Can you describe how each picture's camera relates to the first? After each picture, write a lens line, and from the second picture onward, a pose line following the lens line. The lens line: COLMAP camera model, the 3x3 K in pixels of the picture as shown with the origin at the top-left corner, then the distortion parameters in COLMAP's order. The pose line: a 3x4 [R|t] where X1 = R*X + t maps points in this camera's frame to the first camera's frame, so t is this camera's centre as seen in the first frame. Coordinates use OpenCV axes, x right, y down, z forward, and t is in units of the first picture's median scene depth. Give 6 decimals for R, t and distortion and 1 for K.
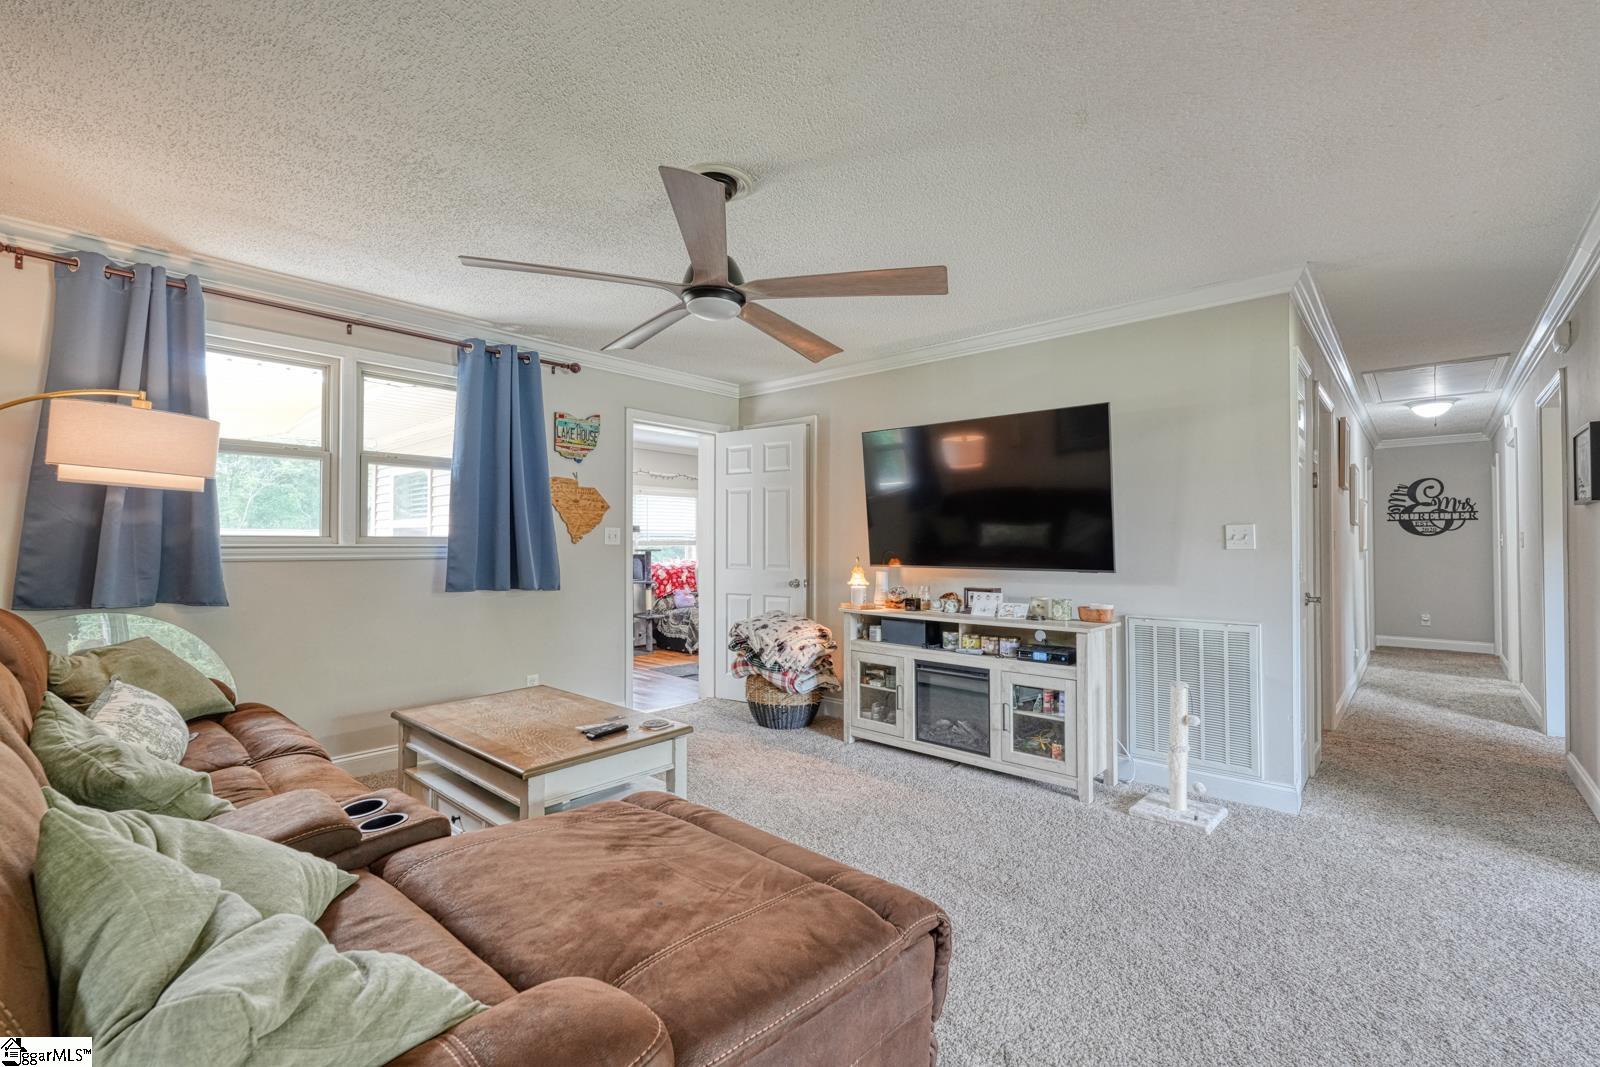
lens RADIAL K [[700.1, 0, 800.3], [0, 700.1, 535.1], [0, 0, 1]] dist [0.004966, -0.000655]
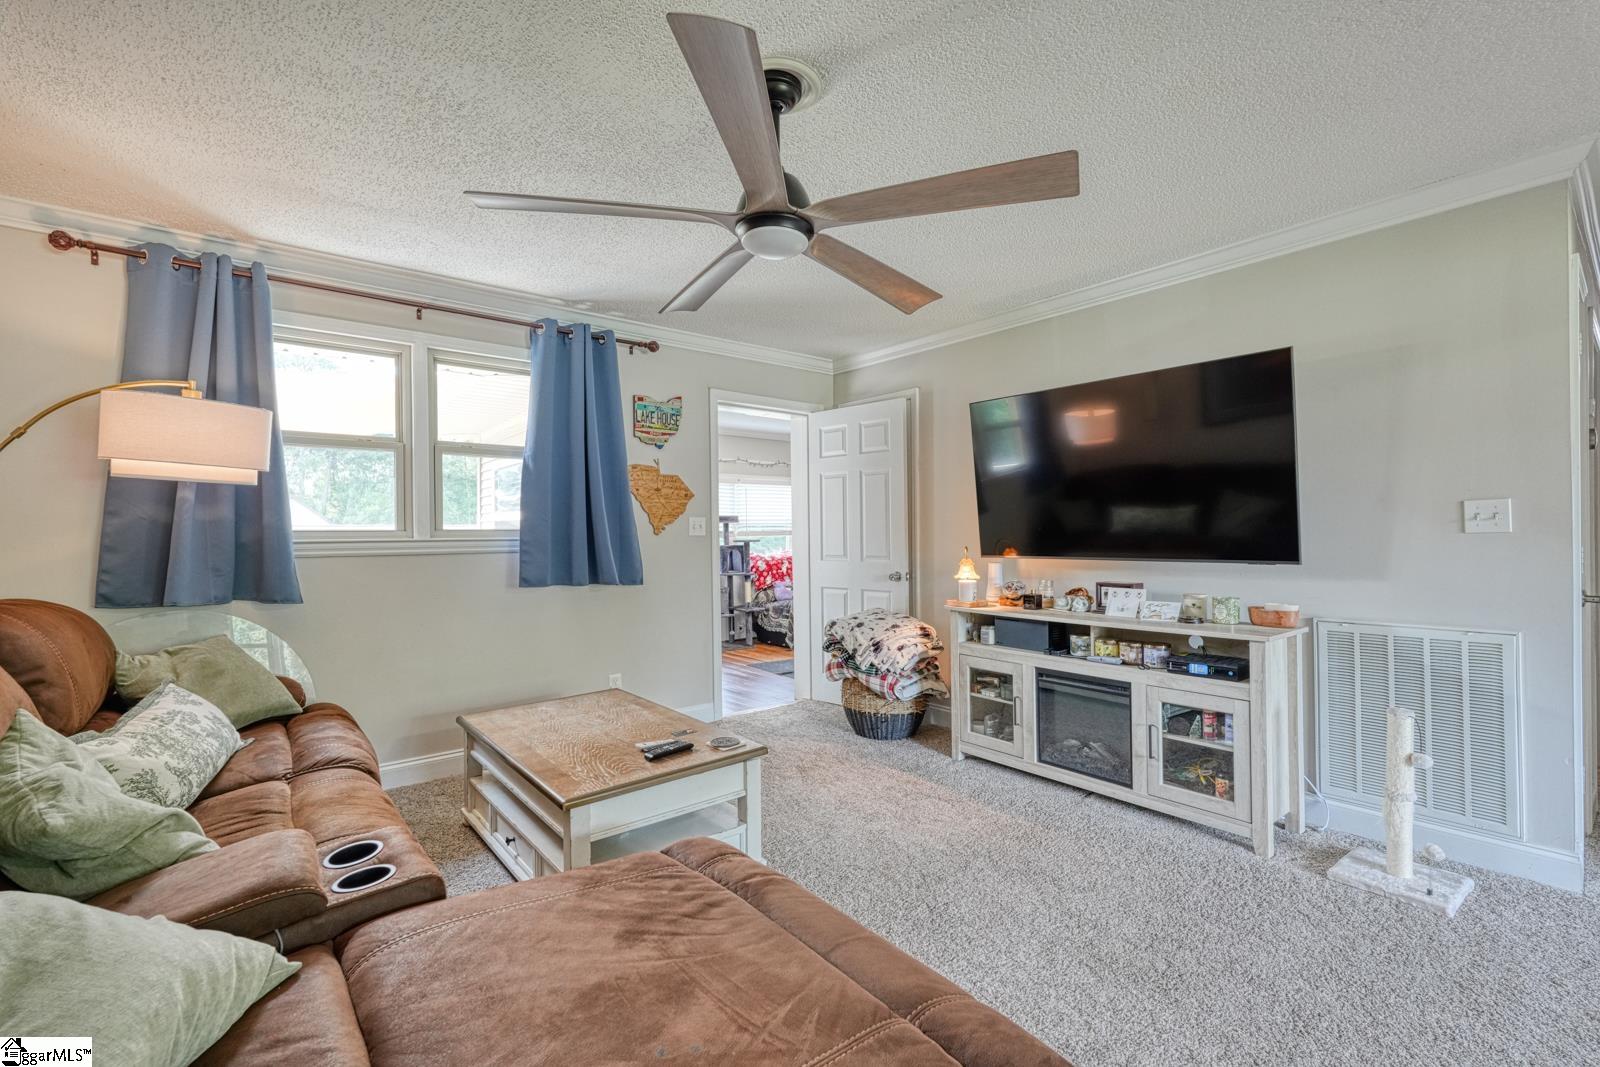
lens RADIAL K [[700.1, 0, 800.1], [0, 700.1, 534.3], [0, 0, 1]] dist [0.004966, -0.000655]
pose [[0.987351, -0.011445, -0.158134, 0.021967], [0.013677, 0.999821, 0.013035, 0.002378], [0.157956, -0.015033, 0.987332, 0.148231]]
